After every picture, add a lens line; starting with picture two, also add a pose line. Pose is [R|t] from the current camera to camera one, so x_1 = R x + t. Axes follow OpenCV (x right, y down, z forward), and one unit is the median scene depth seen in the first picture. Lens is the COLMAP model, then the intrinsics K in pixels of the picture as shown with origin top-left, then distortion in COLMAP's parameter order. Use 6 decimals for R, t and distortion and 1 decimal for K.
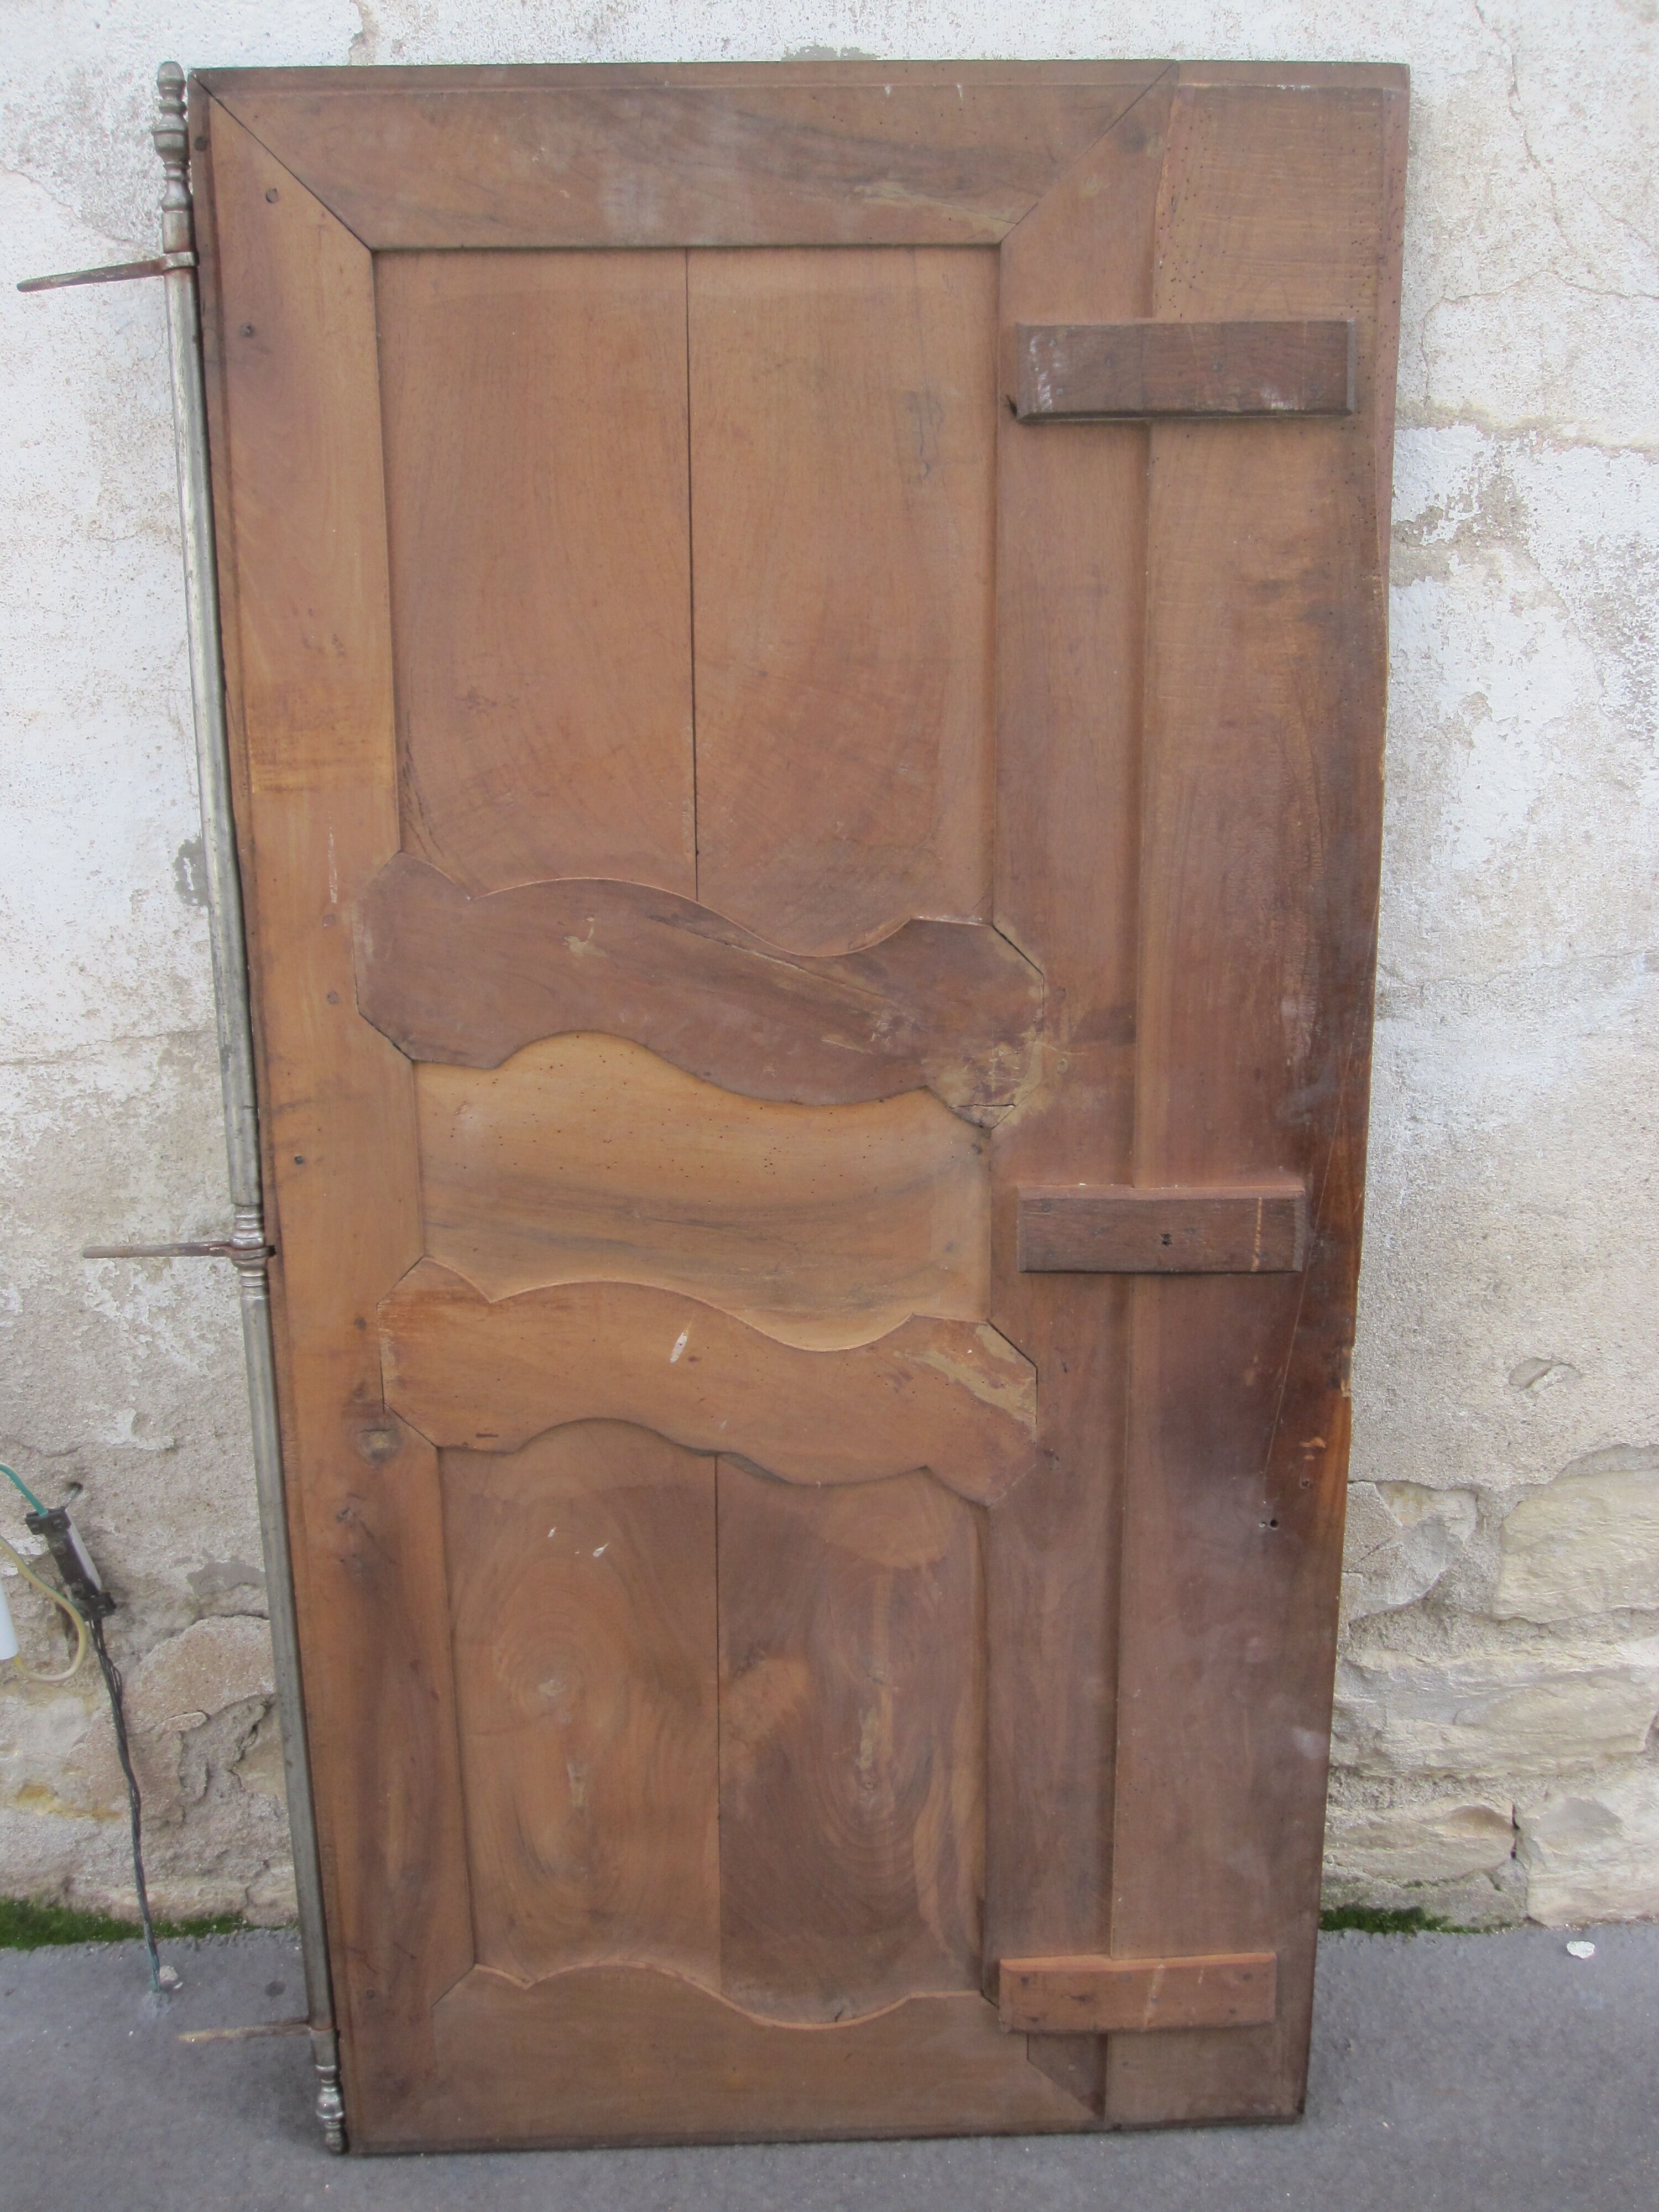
lens RADIAL K [[2164.5, 0, 841.7], [0, 2164.5, 1093.9], [0, 0, 1]] dist [-0.082386, 0.040371]
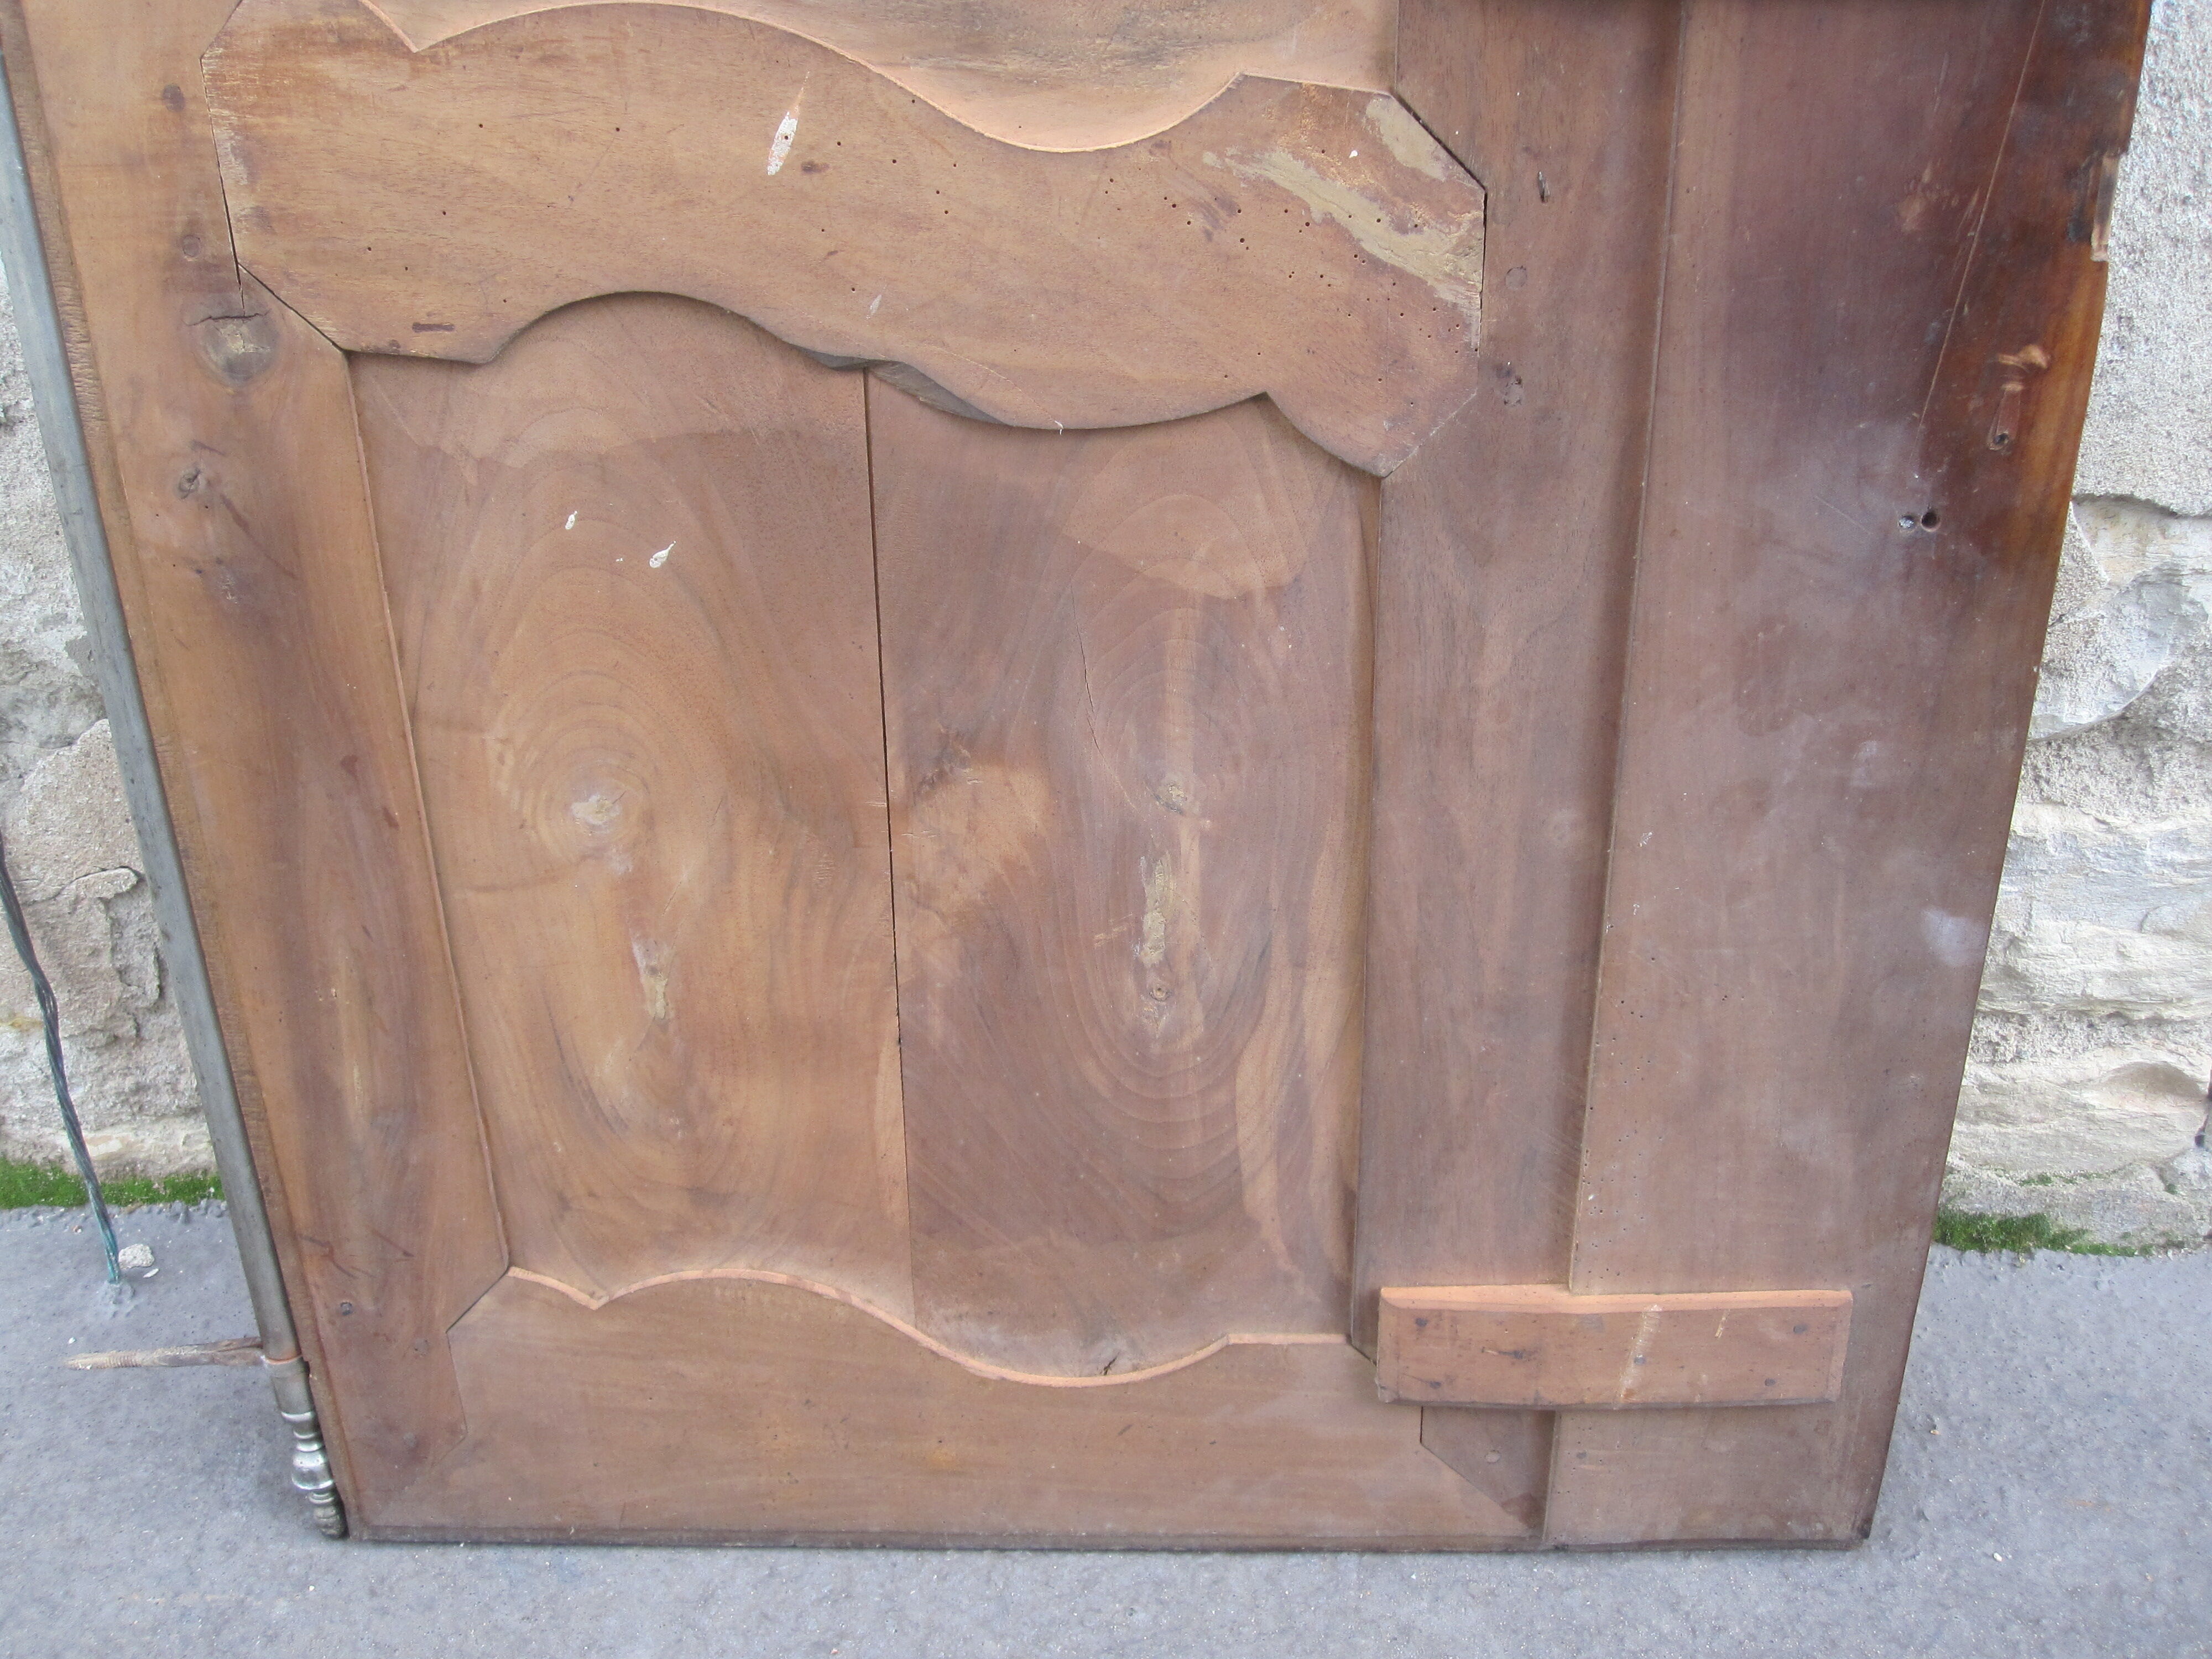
lens RADIAL K [[2164.5, 0, 1101.5], [0, 2164.5, 809.3], [0, 0, 1]] dist [-0.082386, 0.040371]
pose [[0.997892, 0.018251, -0.062276, 0.033807], [-0.005256, 0.979216, 0.202754, 0.164512], [0.064682, -0.201999, 0.977247, 0.465947]]
